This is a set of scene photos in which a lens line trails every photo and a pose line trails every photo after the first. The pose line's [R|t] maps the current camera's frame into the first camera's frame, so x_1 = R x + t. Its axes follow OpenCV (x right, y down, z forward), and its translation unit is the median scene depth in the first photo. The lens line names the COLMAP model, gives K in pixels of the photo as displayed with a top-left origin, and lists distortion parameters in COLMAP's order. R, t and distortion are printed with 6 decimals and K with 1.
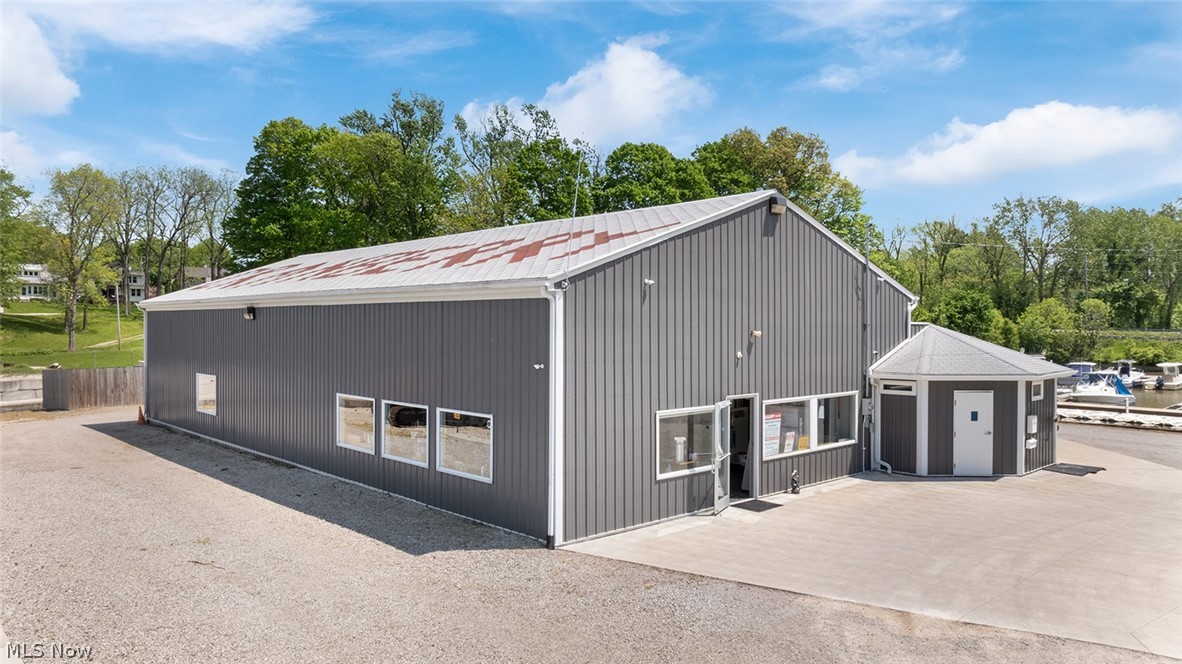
lens RADIAL K [[818.1, 0, 591.0], [0, 818.1, 332.0], [0, 0, 1]] dist [-0.024449, 0.001761]
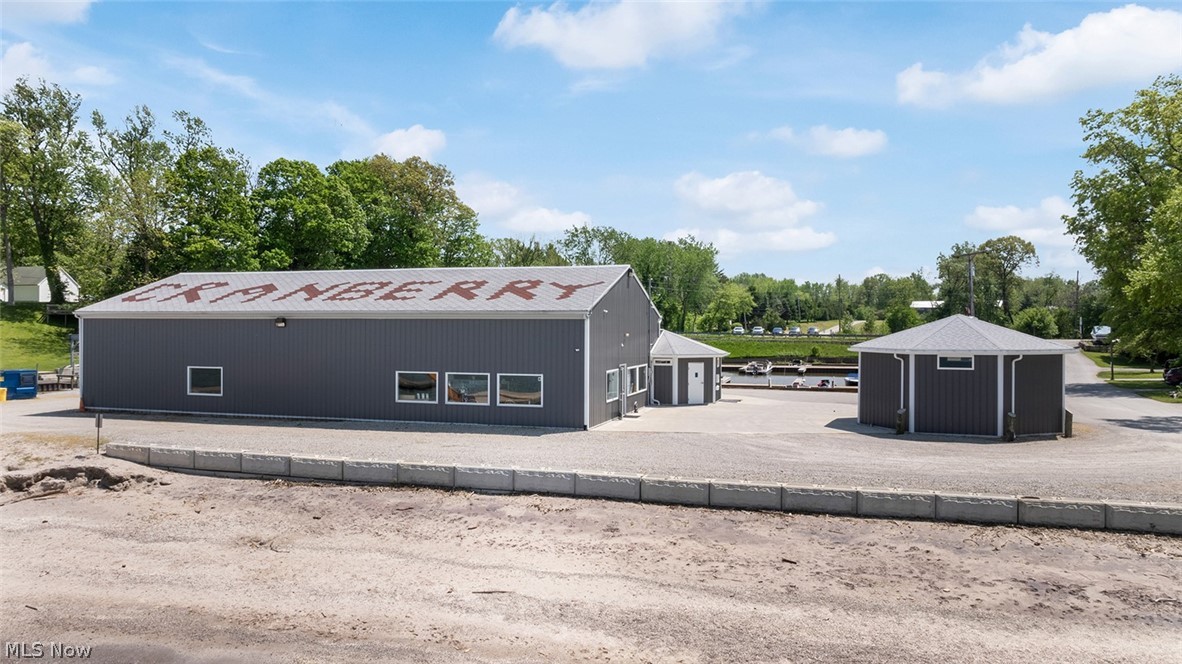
lens RADIAL K [[818.1, 0, 591.0], [0, 818.1, 332.0], [0, 0, 1]] dist [-0.024449, 0.001761]
pose [[0.861845, -0.001112, 0.507171, -0.153885], [0.003422, 0.999988, -0.003623, 0.000320], [-0.507160, 0.004858, 0.861838, -0.123346]]
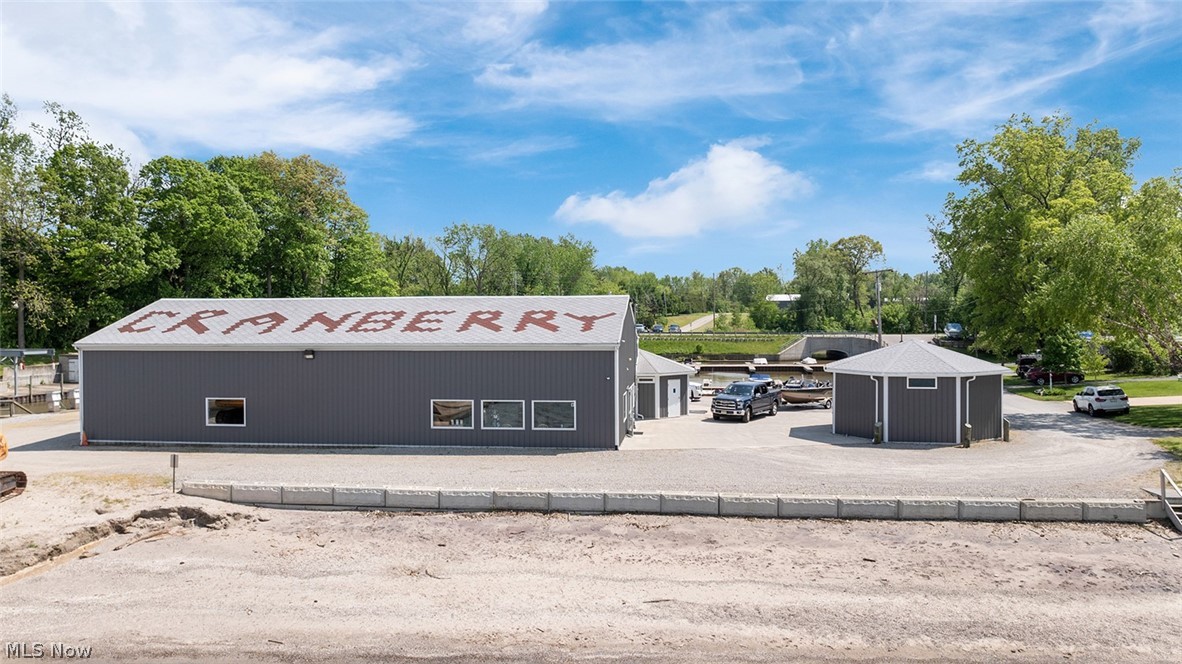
lens RADIAL K [[828.8, 0, 591.0], [0, 828.8, 332.0], [0, 0, 1]] dist [-0.023182, 0.000958]
pose [[0.759478, -0.015670, 0.650344, -0.230193], [0.013717, 0.999873, 0.008073, -0.015671], [-0.650388, 0.002789, 0.759597, -0.115299]]
